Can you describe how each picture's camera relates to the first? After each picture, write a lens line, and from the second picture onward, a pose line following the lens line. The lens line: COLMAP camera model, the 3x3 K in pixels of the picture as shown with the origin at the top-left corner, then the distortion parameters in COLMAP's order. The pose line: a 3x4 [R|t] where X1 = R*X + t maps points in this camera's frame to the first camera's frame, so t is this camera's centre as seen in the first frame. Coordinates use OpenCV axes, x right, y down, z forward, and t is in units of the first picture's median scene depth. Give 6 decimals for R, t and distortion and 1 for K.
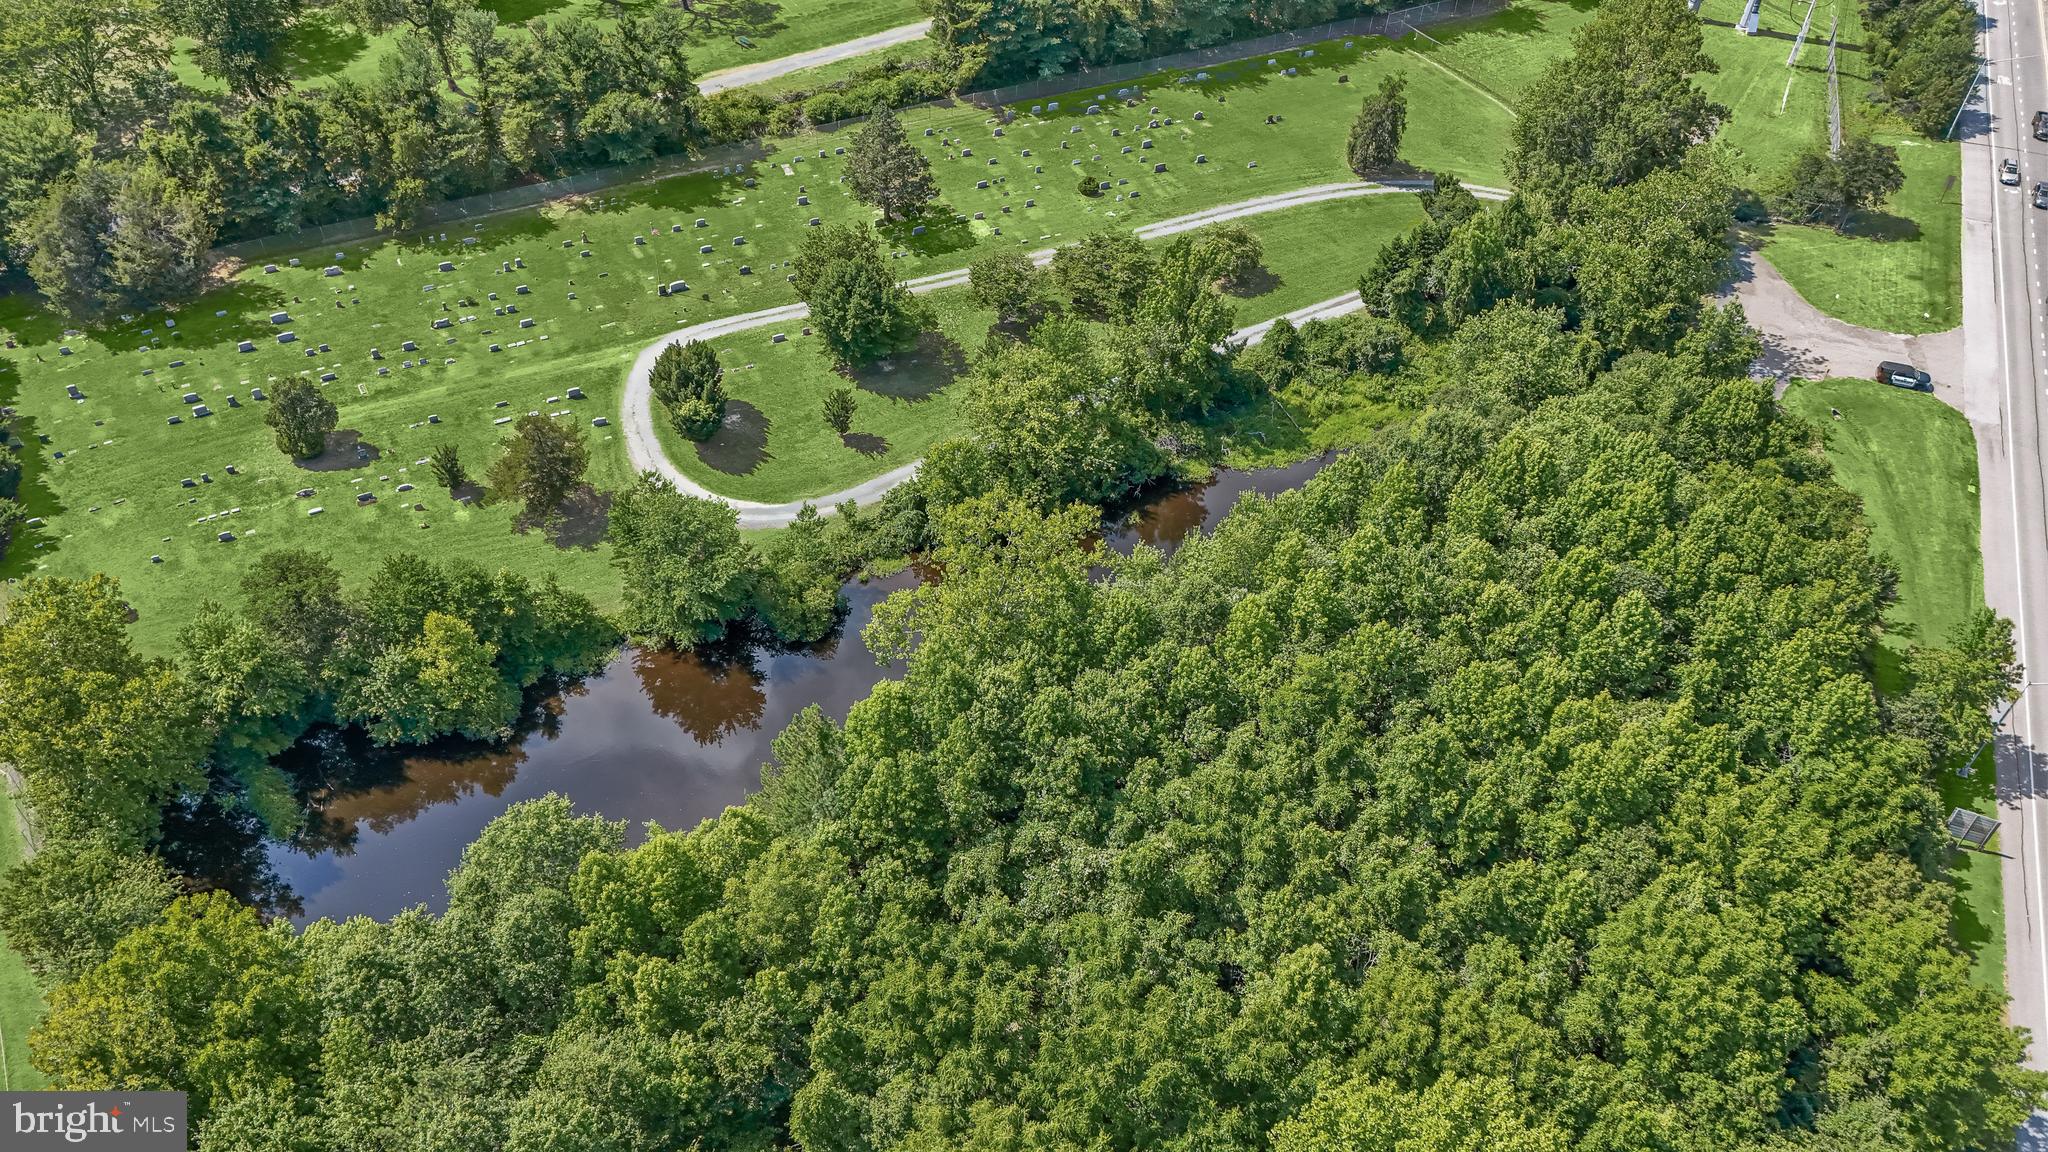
lens RADIAL K [[1498.0, 0, 1023.8], [0, 1498.0, 572.9], [0, 0, 1]] dist [0.075170, -0.067797]
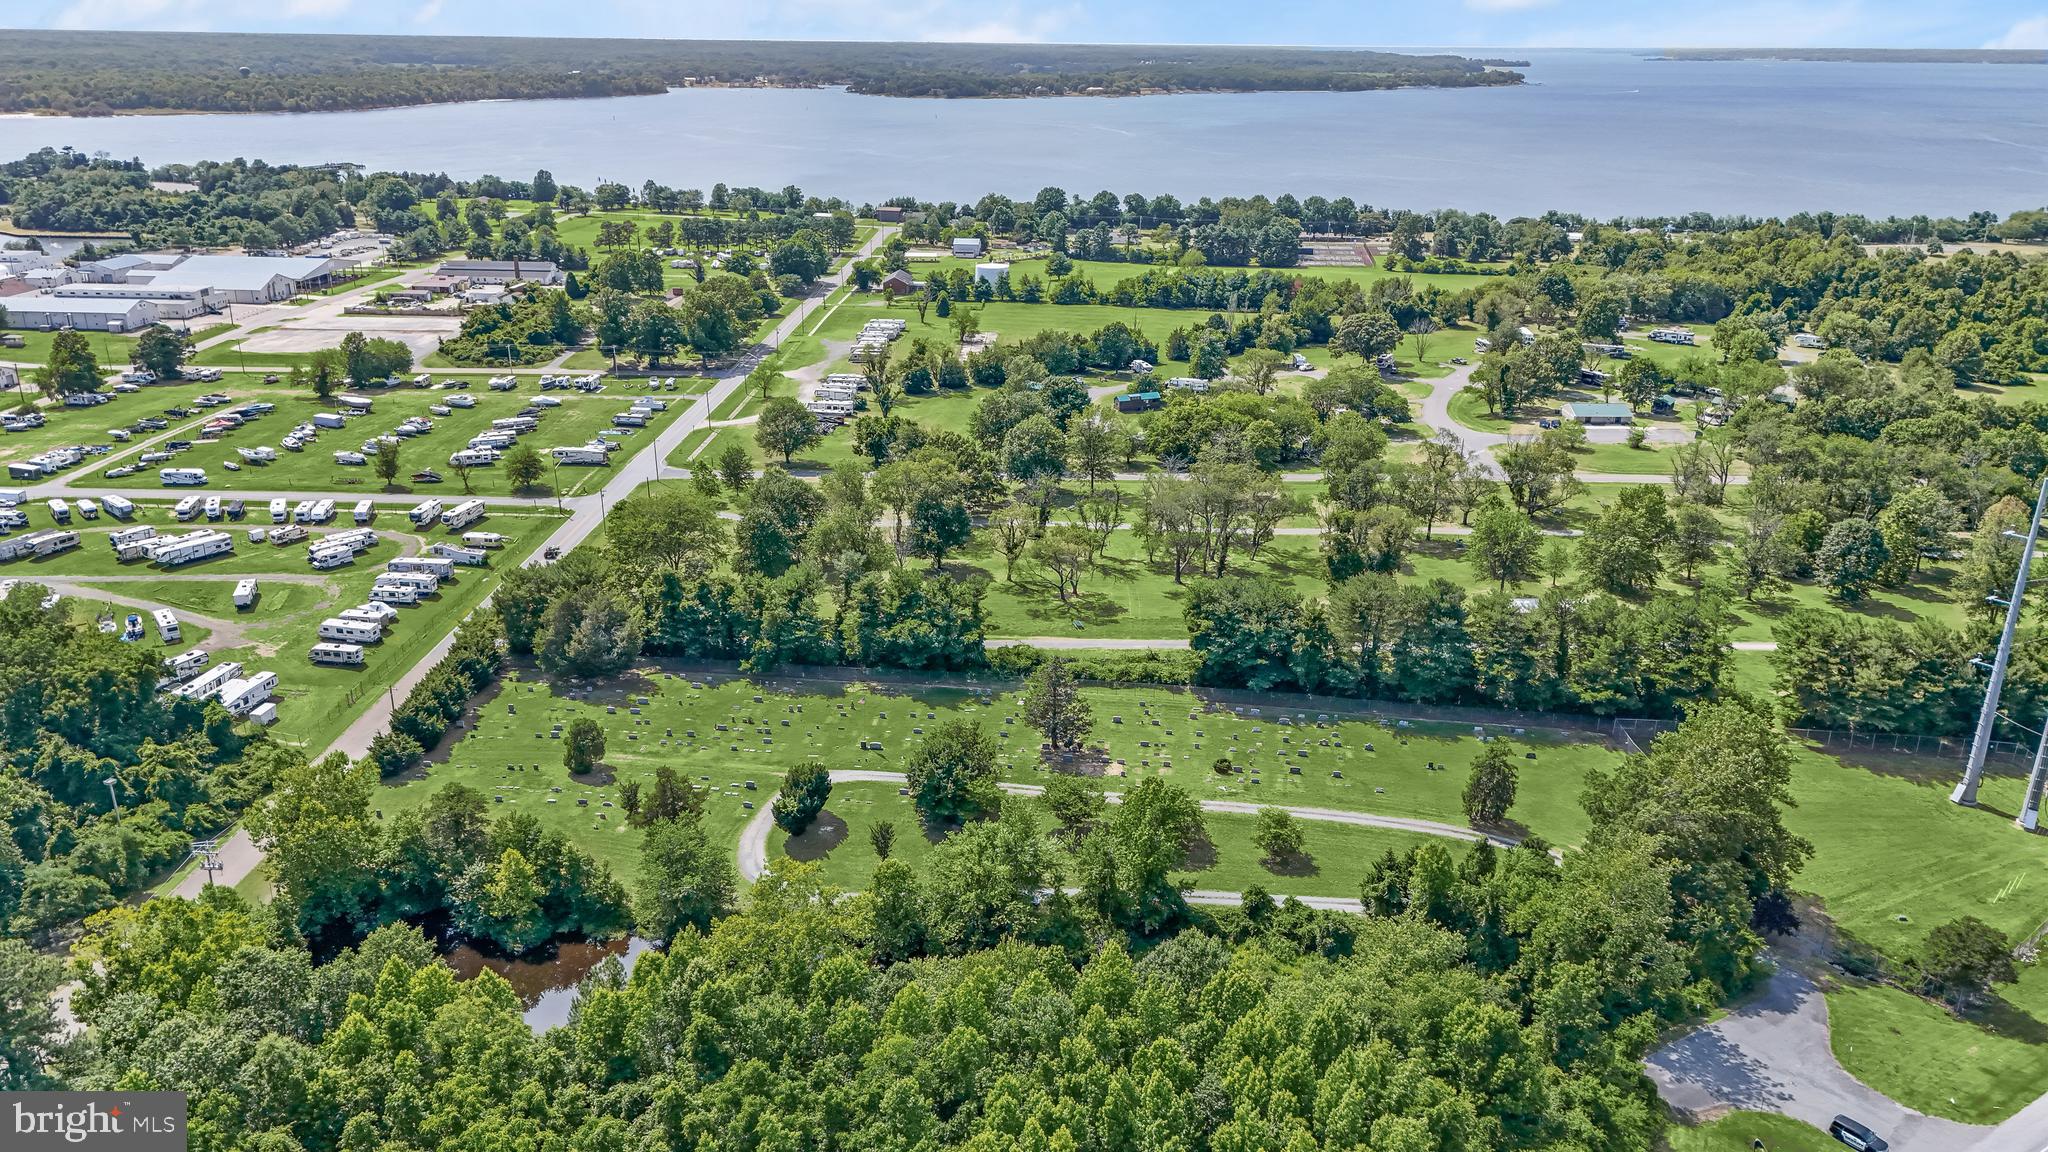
lens RADIAL K [[1498.0, 0, 1021.7], [0, 1498.0, 578.1], [0, 0, 1]] dist [0.075170, -0.067797]
pose [[0.833875, 0.168471, -0.525614, 0.560381], [-0.378798, 0.867297, -0.322968, 0.063091], [0.401453, 0.468416, 0.787033, -0.071998]]
